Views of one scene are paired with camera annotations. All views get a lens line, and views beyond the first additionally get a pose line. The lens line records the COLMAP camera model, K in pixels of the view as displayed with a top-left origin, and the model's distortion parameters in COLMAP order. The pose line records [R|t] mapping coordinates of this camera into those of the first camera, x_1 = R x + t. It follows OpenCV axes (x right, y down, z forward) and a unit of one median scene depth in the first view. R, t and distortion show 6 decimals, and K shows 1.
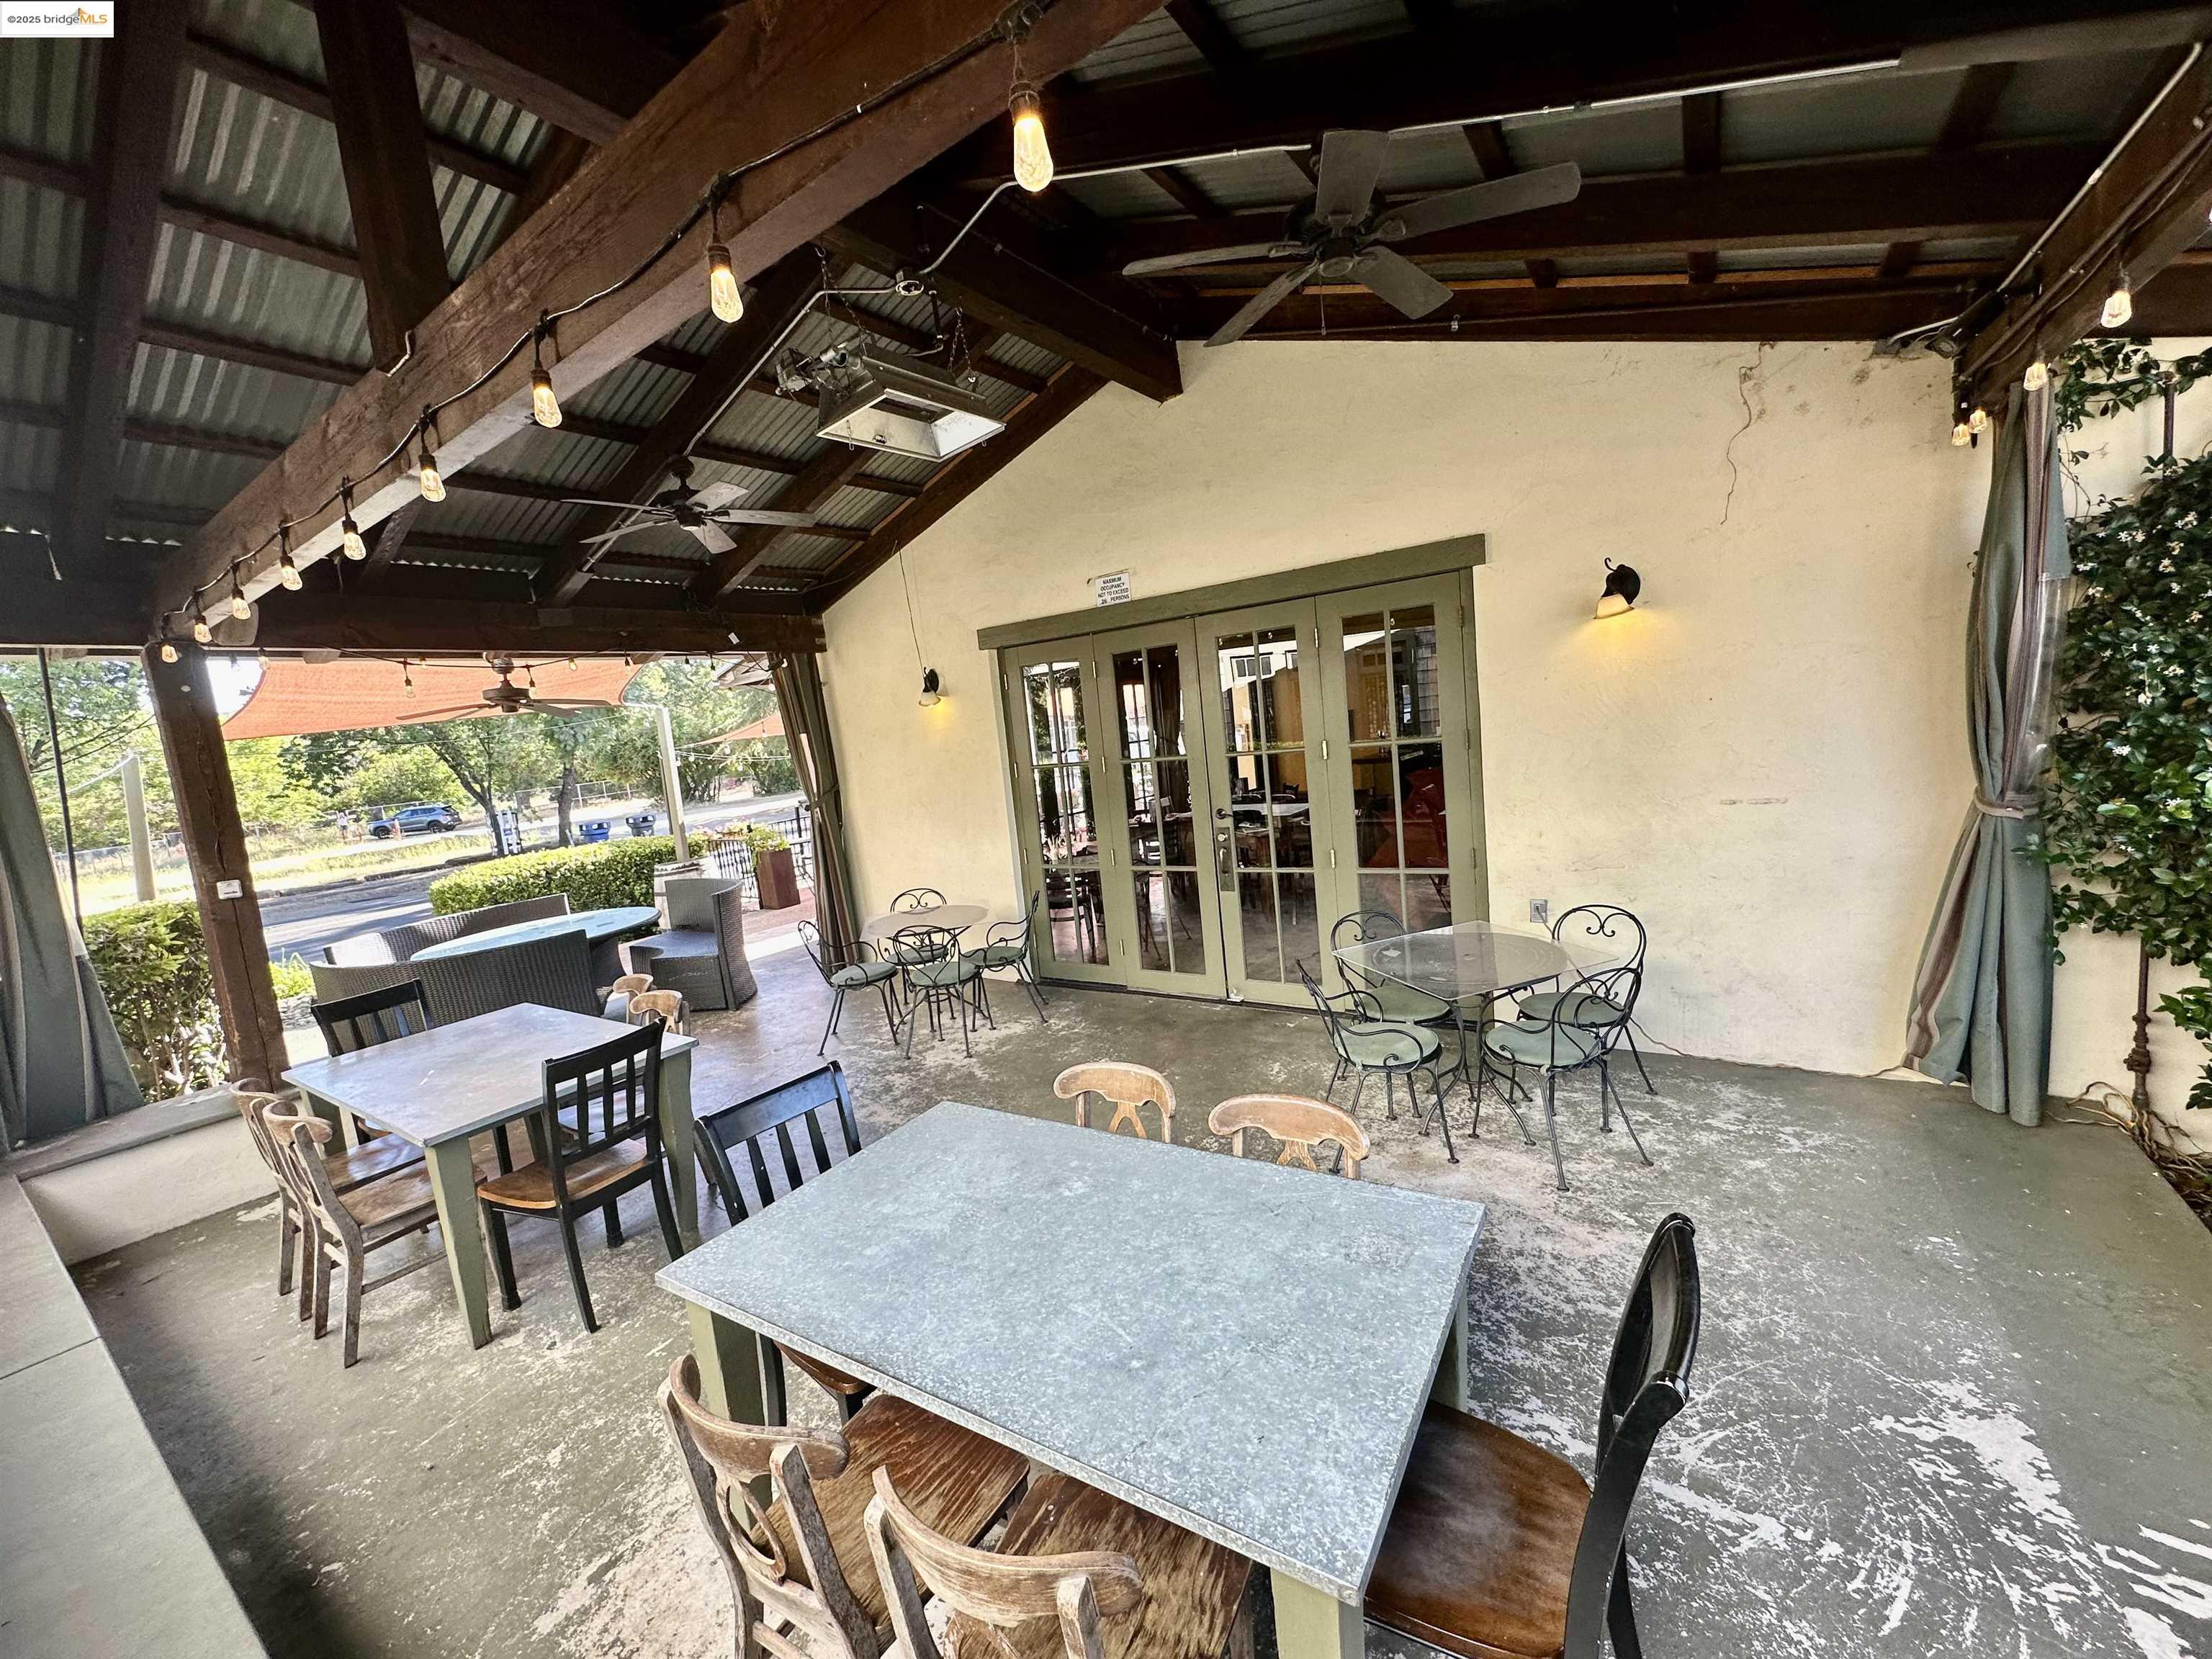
lens RADIAL K [[901.1, 0, 1099.0], [0, 901.1, 837.2], [0, 0, 1]] dist [0.003364, -0.000121]
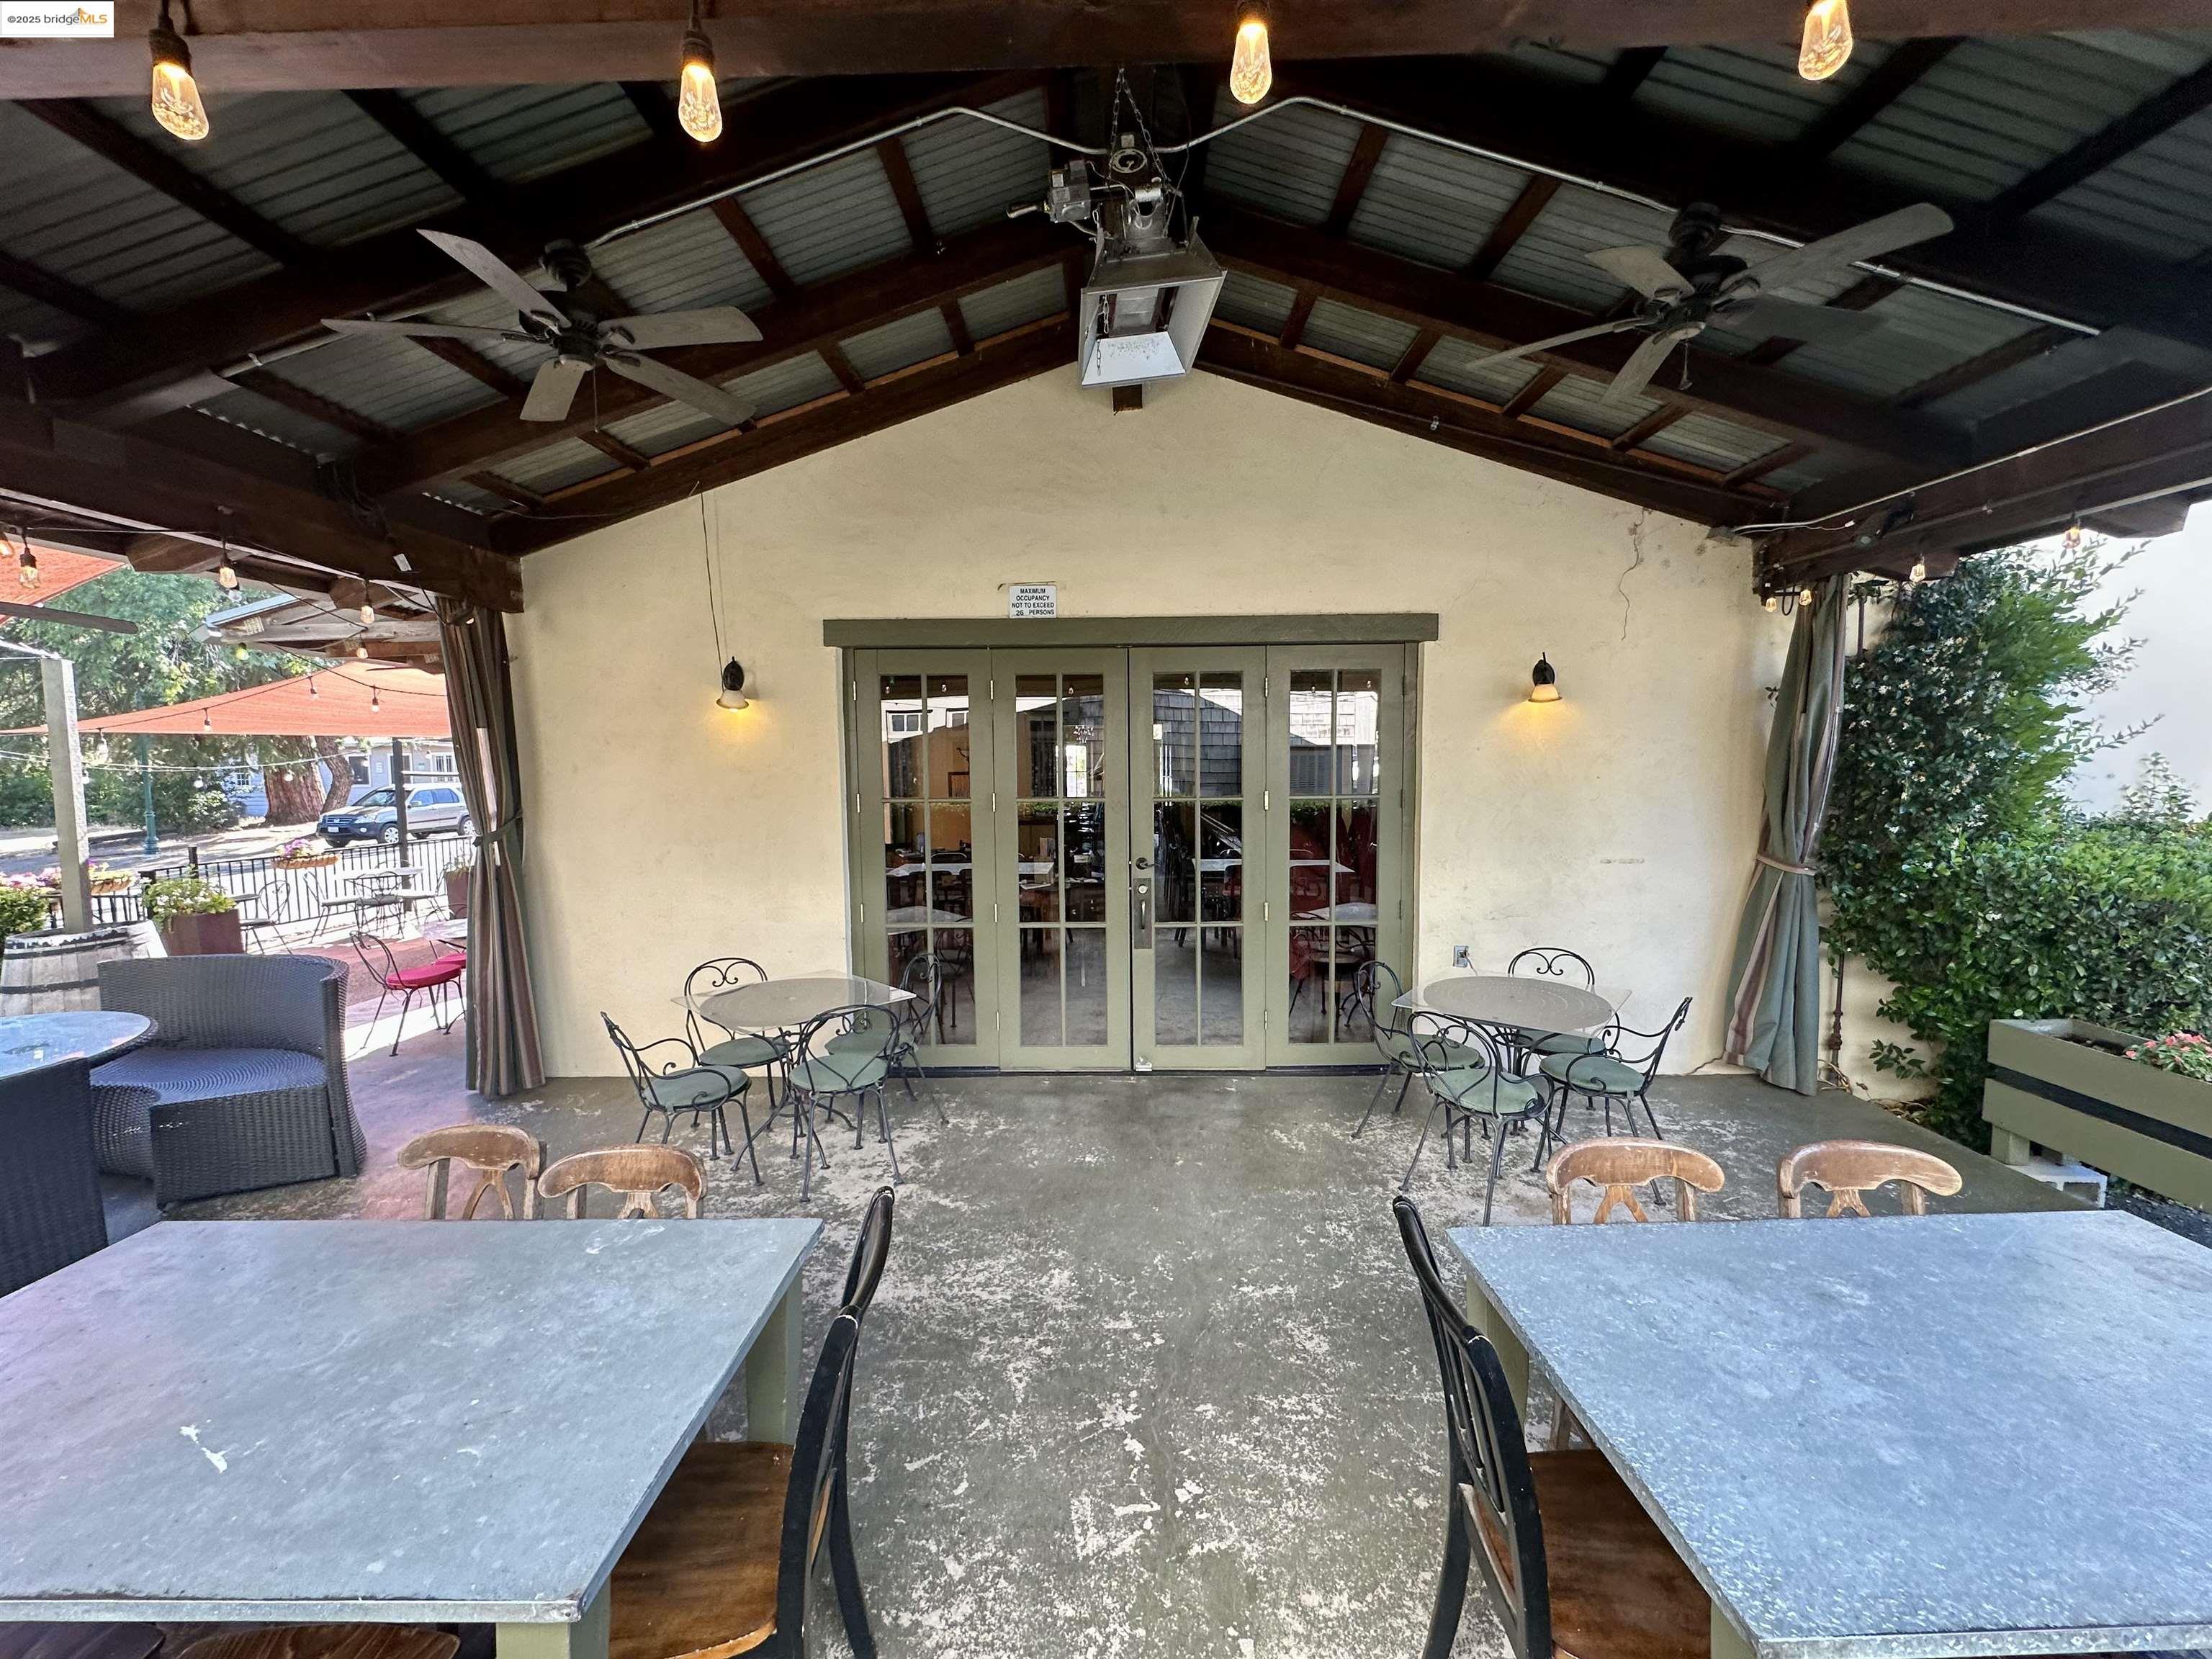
lens RADIAL K [[901.1, 0, 1113.4], [0, 901.1, 829.4], [0, 0, 1]] dist [0.003364, -0.000121]
pose [[0.824696, 0.044917, 0.563789, -0.397230], [-0.001589, 0.997021, -0.077109, 0.010053], [-0.565574, 0.062696, 0.822311, 0.257356]]
